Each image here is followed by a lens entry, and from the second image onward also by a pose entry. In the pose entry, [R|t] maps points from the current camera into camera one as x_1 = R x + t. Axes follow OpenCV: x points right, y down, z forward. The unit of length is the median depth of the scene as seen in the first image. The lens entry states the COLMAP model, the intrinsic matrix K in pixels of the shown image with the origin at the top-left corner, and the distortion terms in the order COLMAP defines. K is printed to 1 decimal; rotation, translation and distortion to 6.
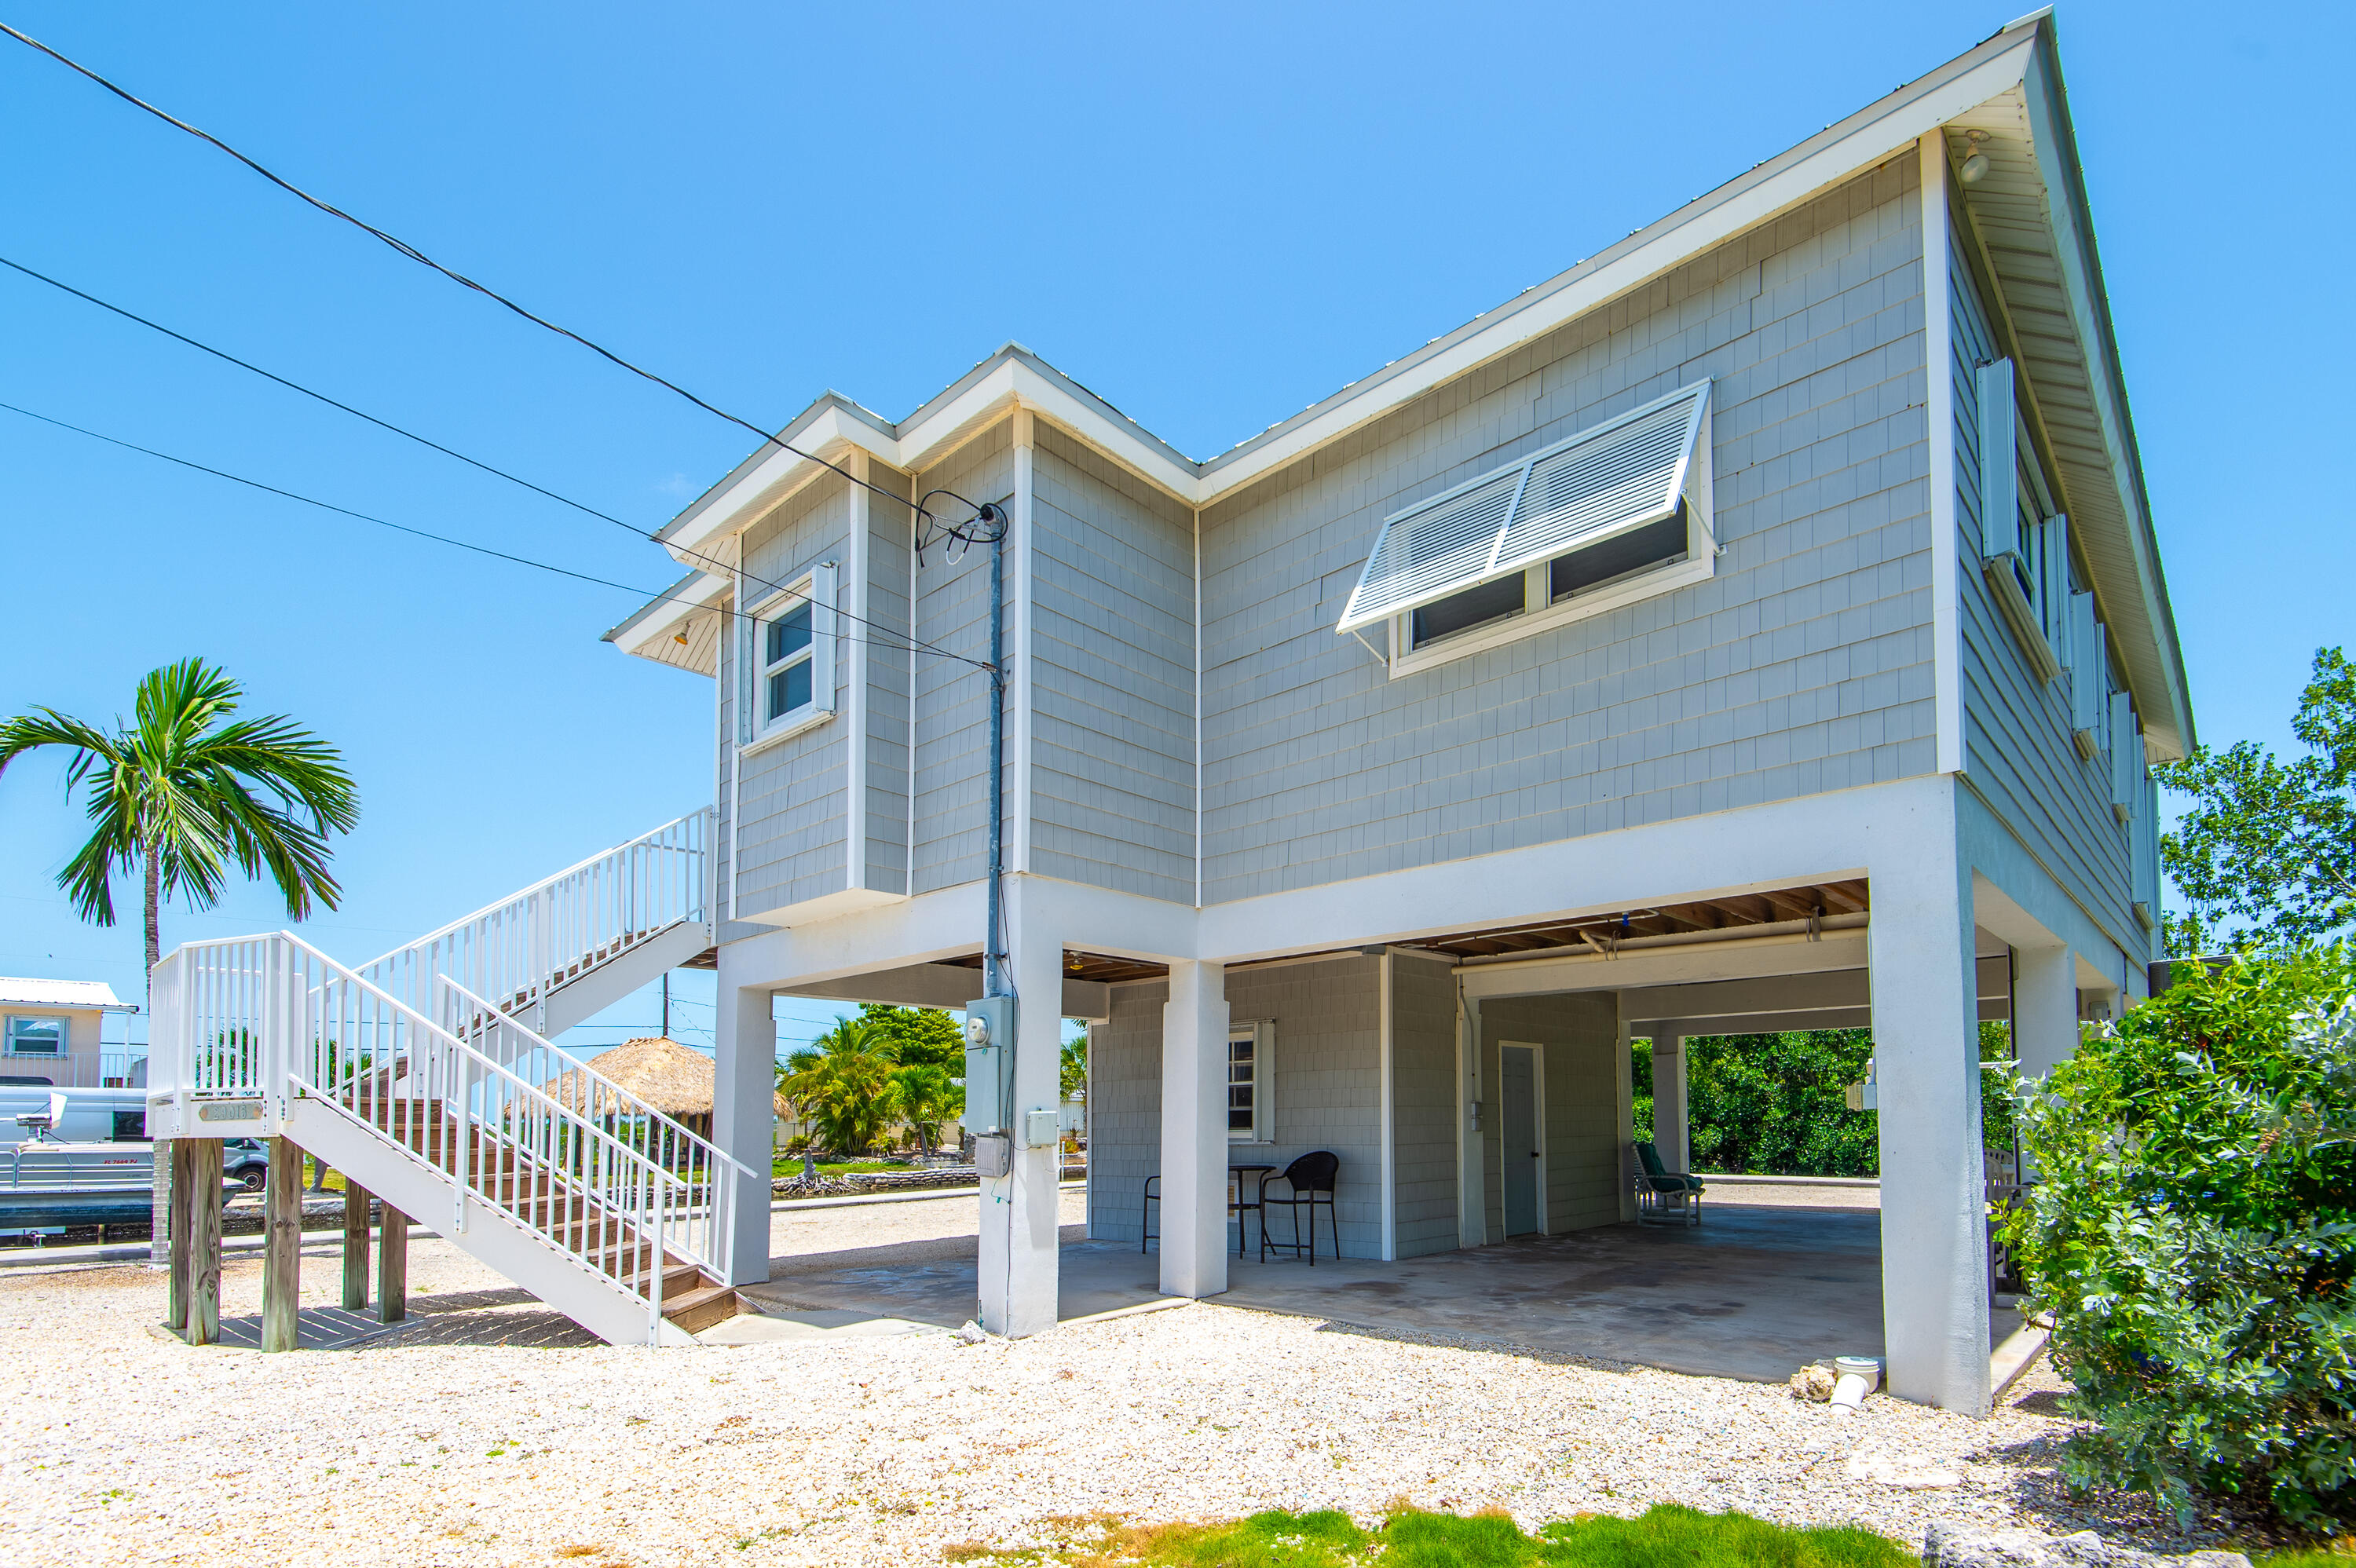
lens RADIAL K [[1124.4, 0, 1168.4], [0, 1124.4, 845.9], [0, 0, 1]] dist [0.029984, -0.008719]
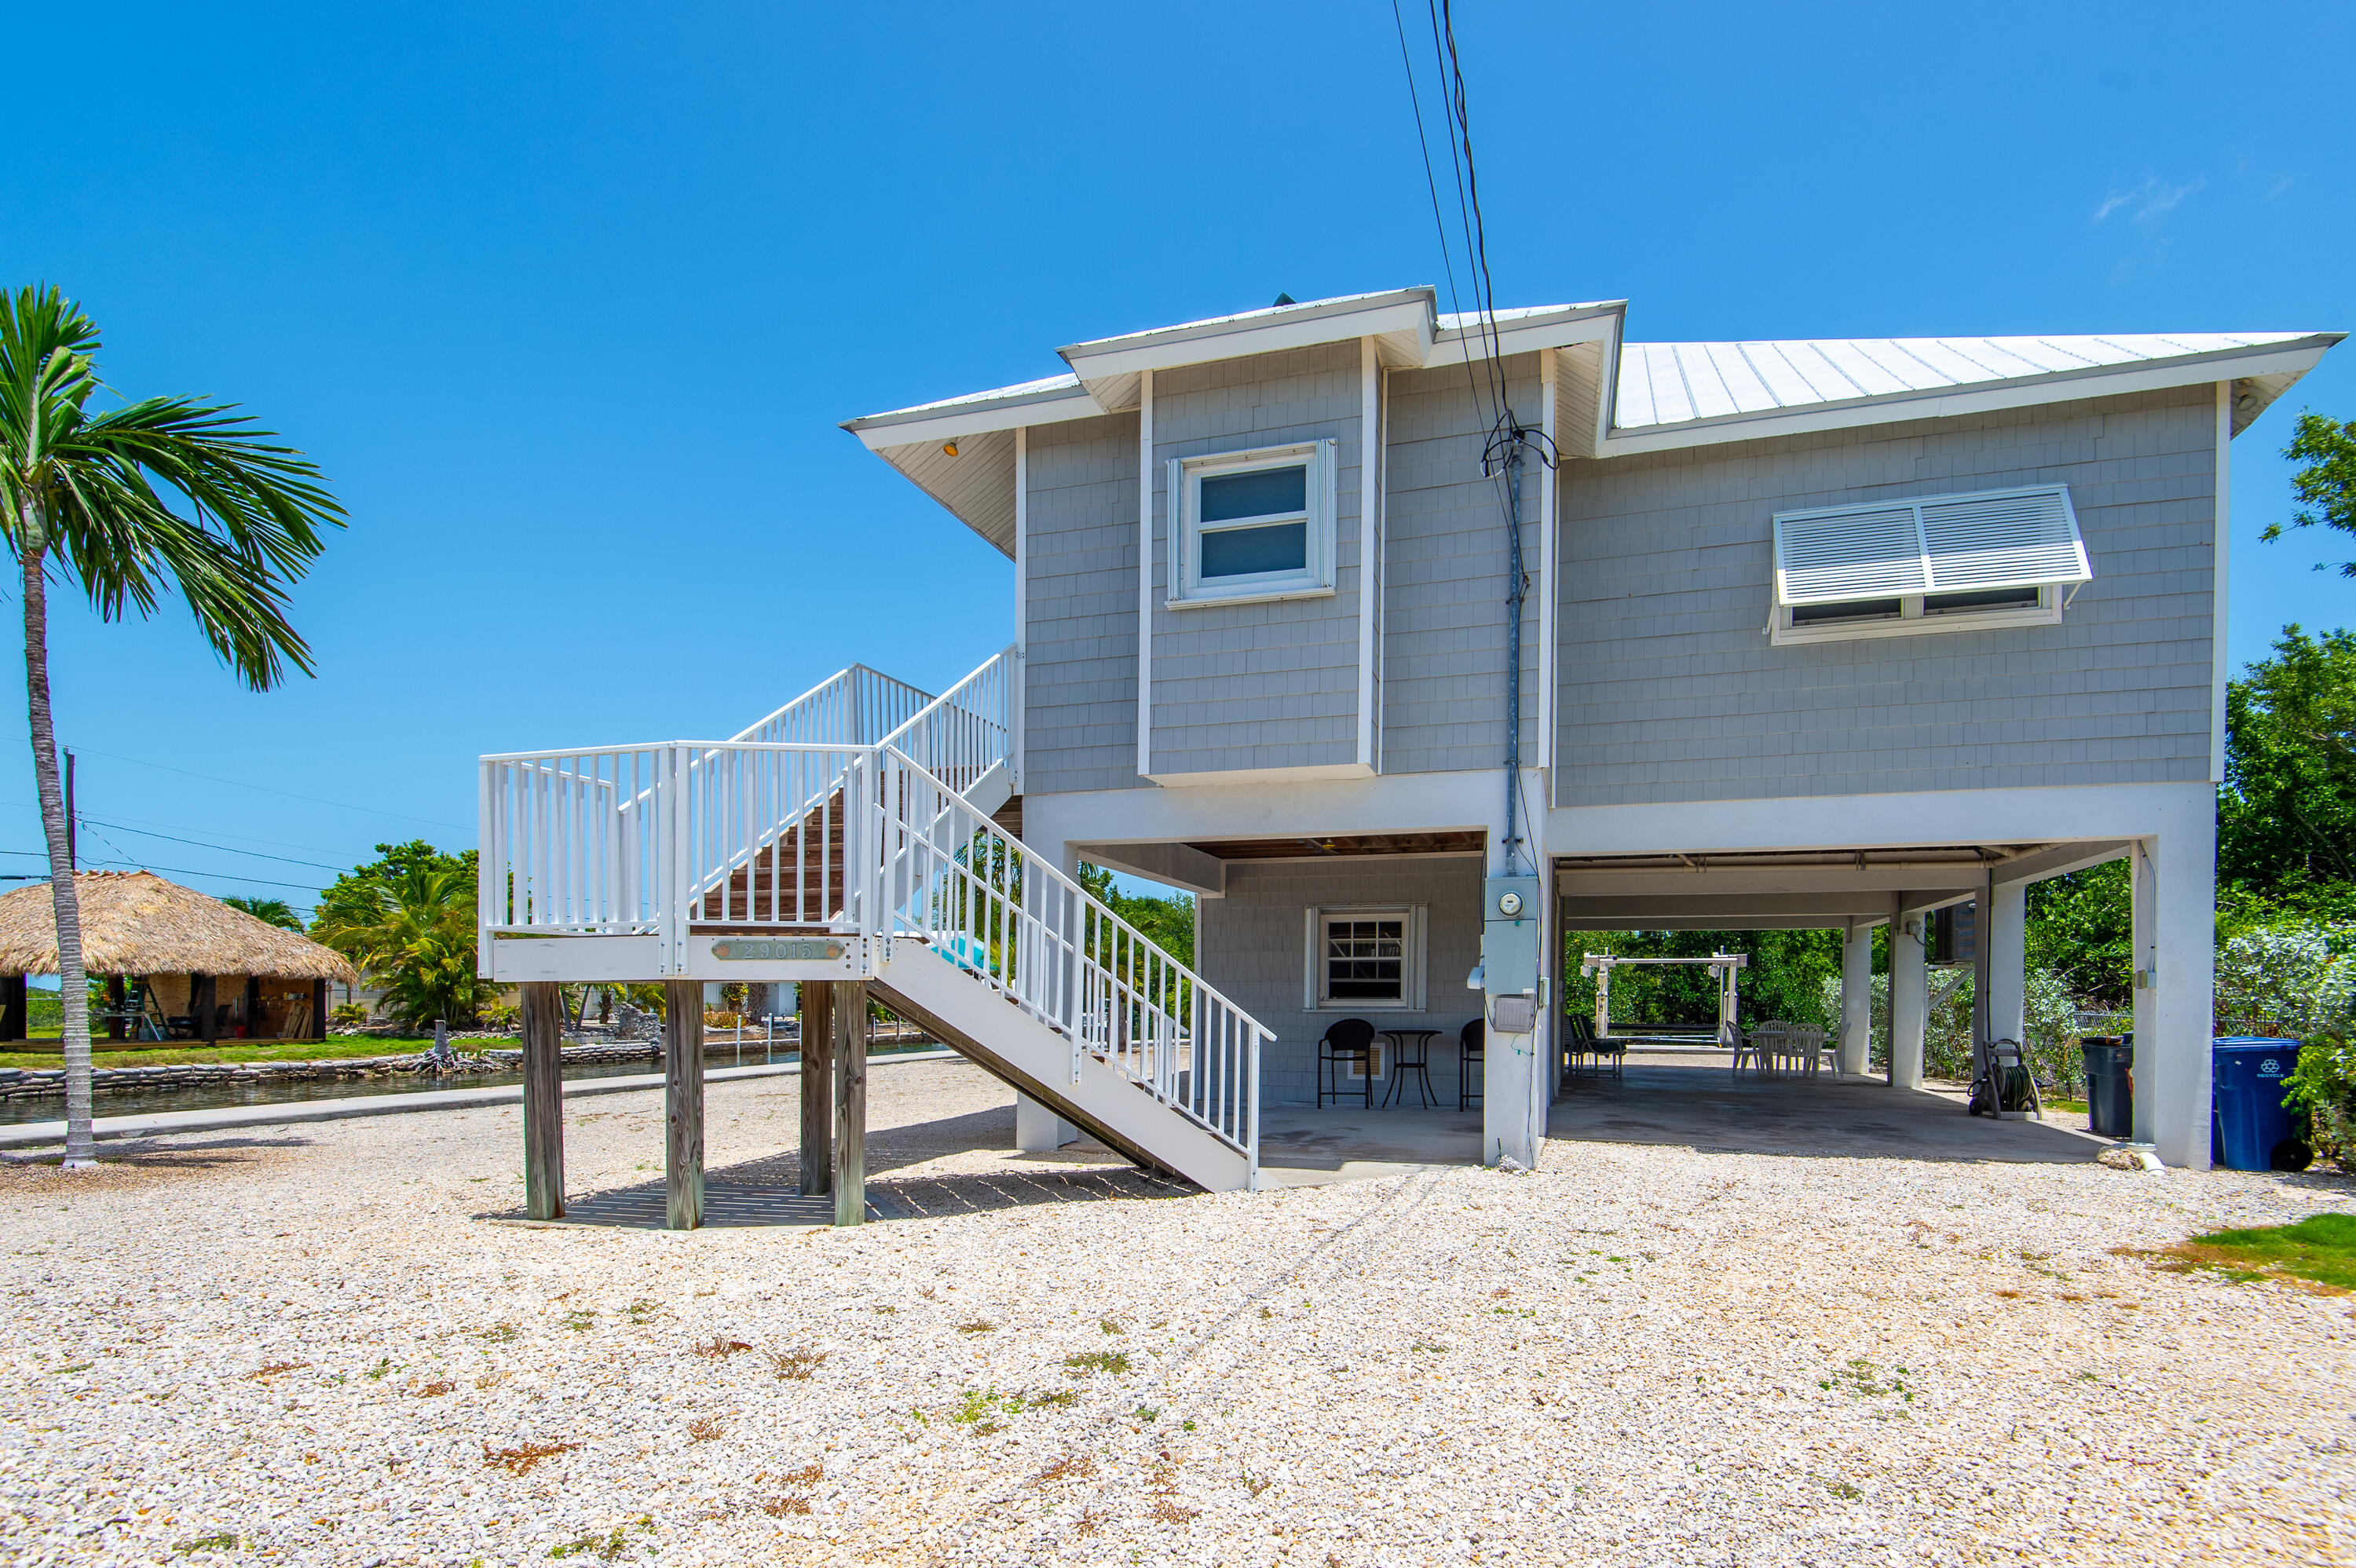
lens RADIAL K [[1152.7, 0, 1178.0], [0, 1152.7, 784.0], [0, 0, 1]] dist [0.009553, 0.000134]
pose [[0.893625, 0.100596, 0.437396, -0.854431], [-0.122733, 0.992183, 0.022559, 0.052296], [-0.431708, -0.073843, 0.898986, 0.103057]]
